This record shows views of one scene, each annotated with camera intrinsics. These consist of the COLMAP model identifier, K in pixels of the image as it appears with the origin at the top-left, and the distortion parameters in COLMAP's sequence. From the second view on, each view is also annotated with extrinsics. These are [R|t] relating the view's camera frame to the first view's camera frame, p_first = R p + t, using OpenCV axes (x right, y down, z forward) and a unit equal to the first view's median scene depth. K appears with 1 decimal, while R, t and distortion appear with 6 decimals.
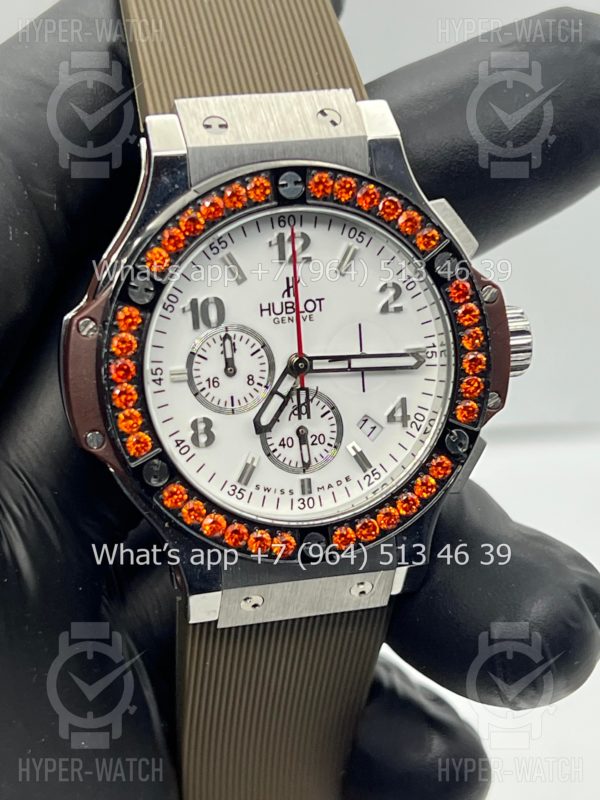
lens RADIAL K [[1859.9, 0, 298.1], [0, 1859.9, 396.4], [0, 0, 1]] dist [0.235019, 0.000000]
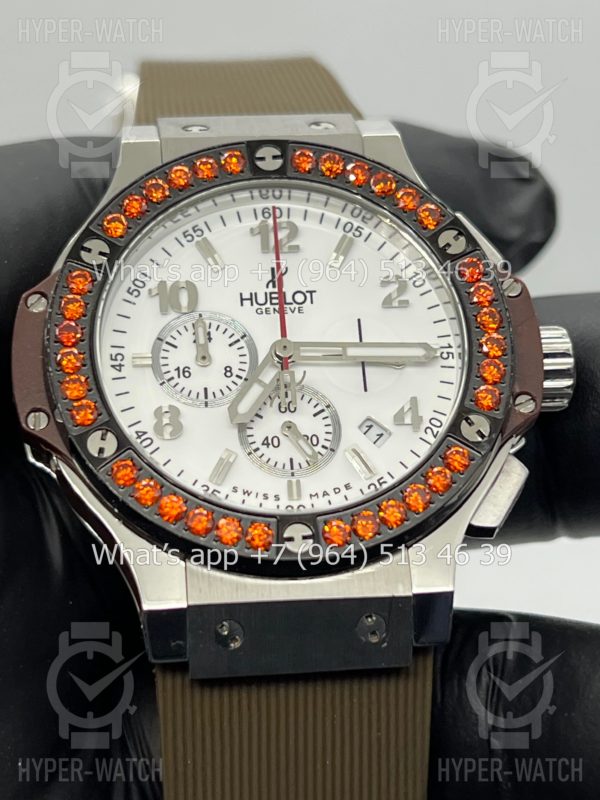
lens RADIAL K [[1859.9, 0, 304.0], [0, 1859.9, 396.7], [0, 0, 1]] dist [0.235019, 0.000000]
pose [[0.984449, -0.078175, -0.157318, 0.142900], [-0.011048, 0.866202, -0.499571, 0.429204], [0.175323, 0.493541, 0.851868, 0.281263]]
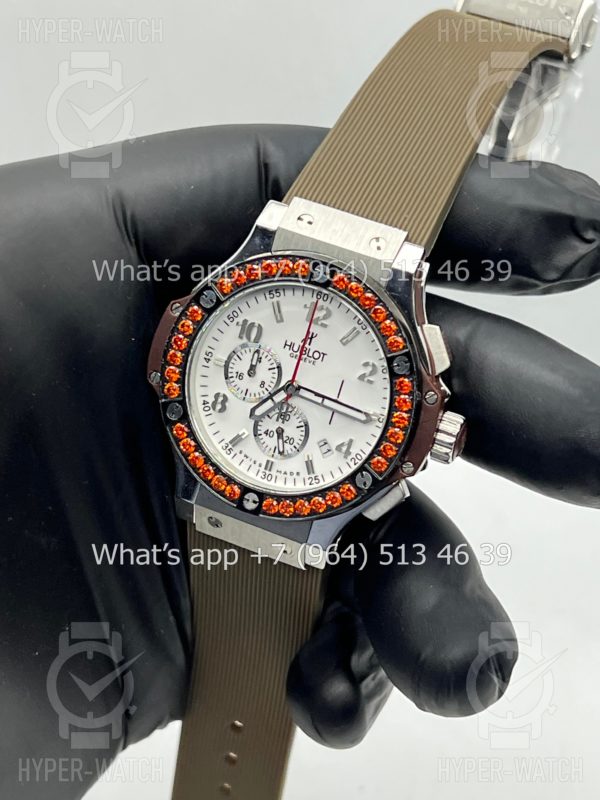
lens RADIAL K [[1859.9, 0, 301.4], [0, 1859.9, 398.3], [0, 0, 1]] dist [0.235019, 0.000000]
pose [[0.796301, 0.391897, -0.460784, 0.697553], [-0.403170, 0.911735, 0.078695, -0.129780], [0.450953, 0.123109, 0.884017, -0.315048]]
